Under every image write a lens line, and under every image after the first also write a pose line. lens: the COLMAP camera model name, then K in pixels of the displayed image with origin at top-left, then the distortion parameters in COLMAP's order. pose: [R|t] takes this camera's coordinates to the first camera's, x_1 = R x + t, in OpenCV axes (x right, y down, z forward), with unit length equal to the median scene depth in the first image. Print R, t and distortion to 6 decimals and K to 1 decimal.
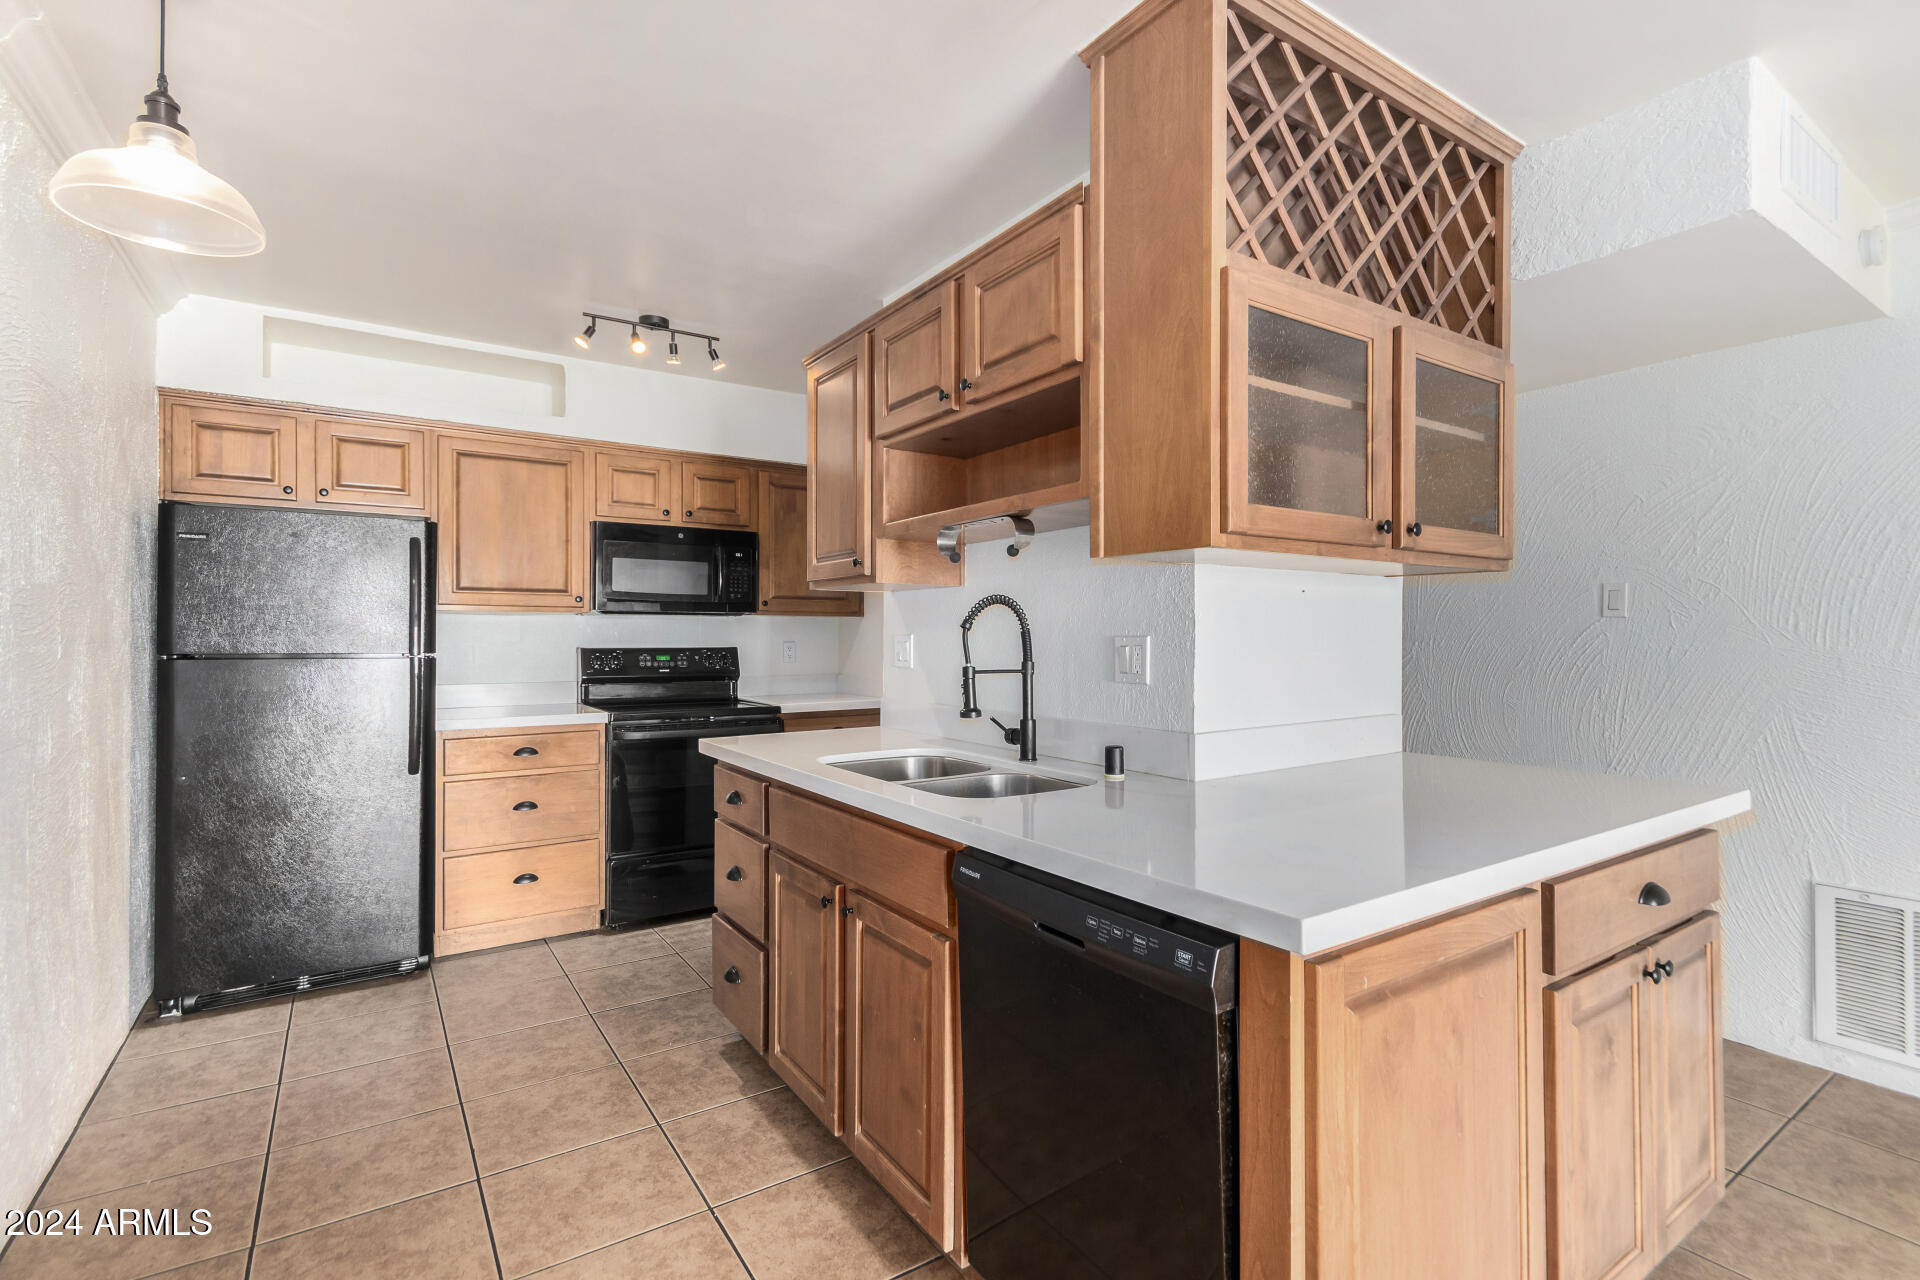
lens RADIAL K [[894.5, 0, 976.8], [0, 894.5, 634.5], [0, 0, 1]] dist [0.007628, -0.000811]
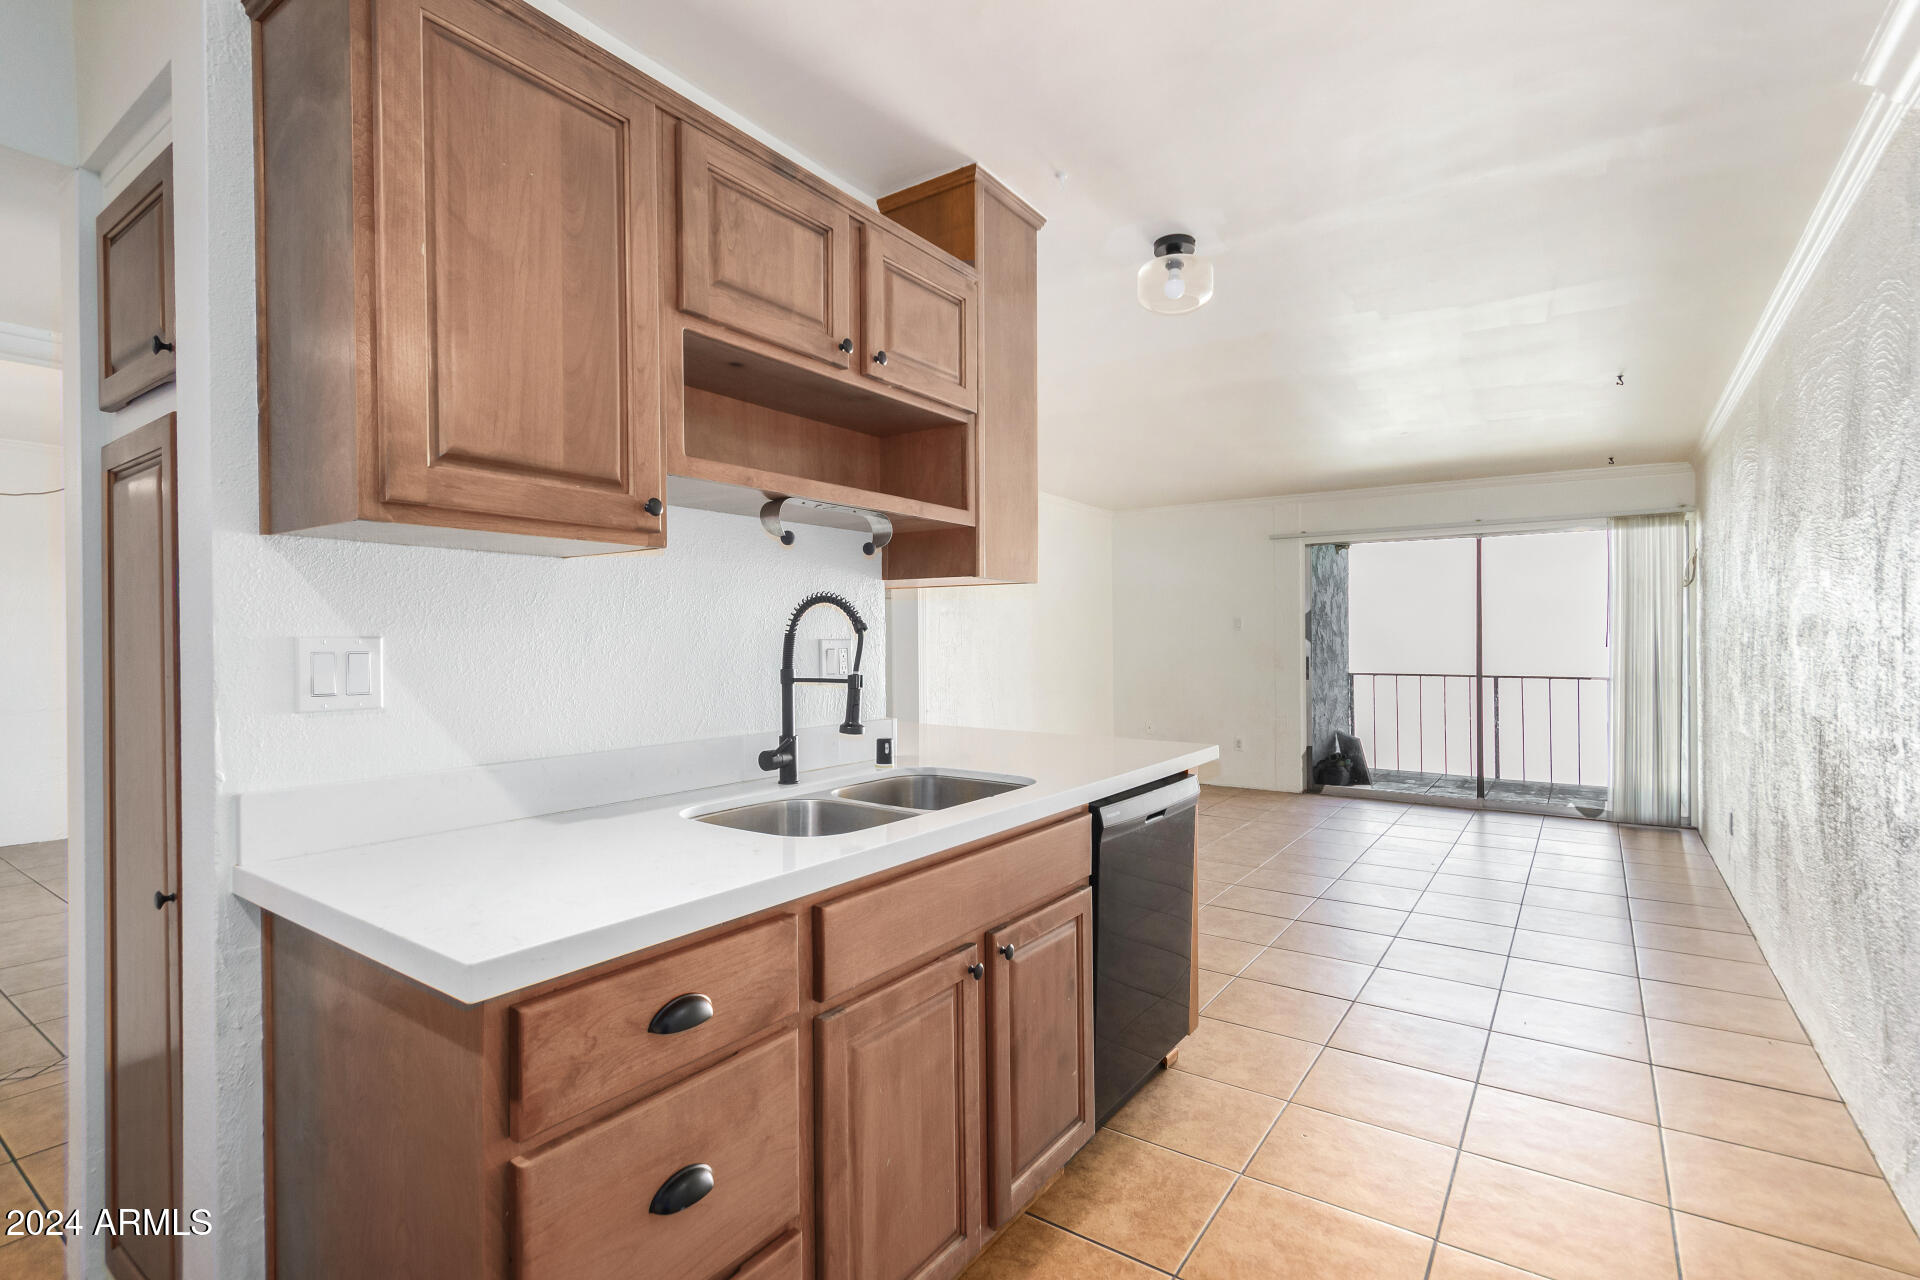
lens RADIAL K [[894.5, 0, 950.2], [0, 894.5, 623.3], [0, 0, 1]] dist [0.007628, -0.000811]
pose [[-0.340915, 0.017486, 0.939931, -0.563163], [0.000515, 0.999830, -0.018414, 0.001914], [-0.940094, -0.005794, -0.340867, 0.799041]]
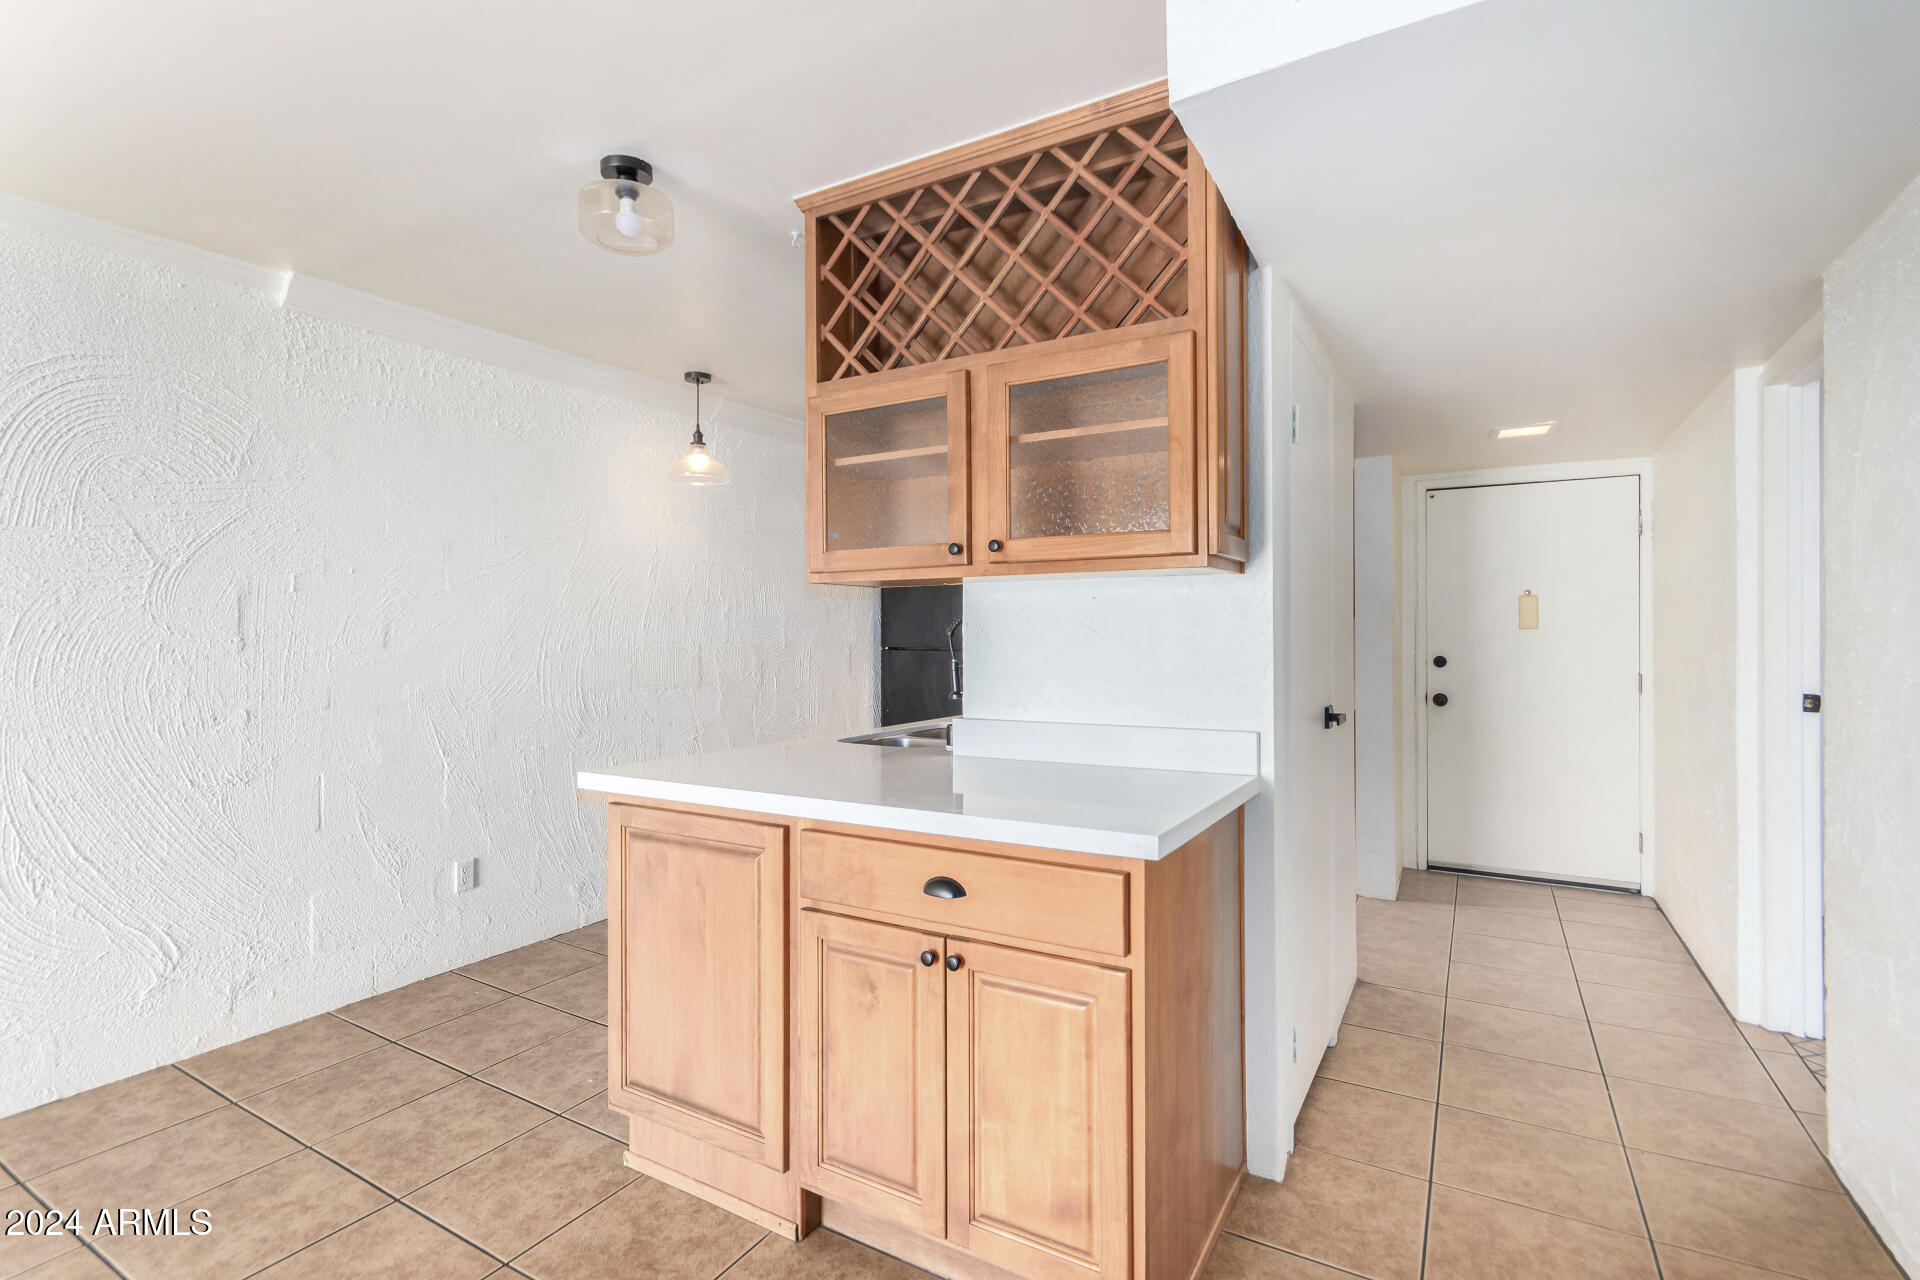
lens RADIAL K [[894.5, 0, 953.1], [0, 894.5, 634.0], [0, 0, 1]] dist [0.007628, -0.000811]
pose [[0.418203, -0.002726, -0.908349, 0.823502], [0.004326, 0.999990, -0.001010, -0.004611], [0.908343, -0.003508, 0.418211, 0.273853]]
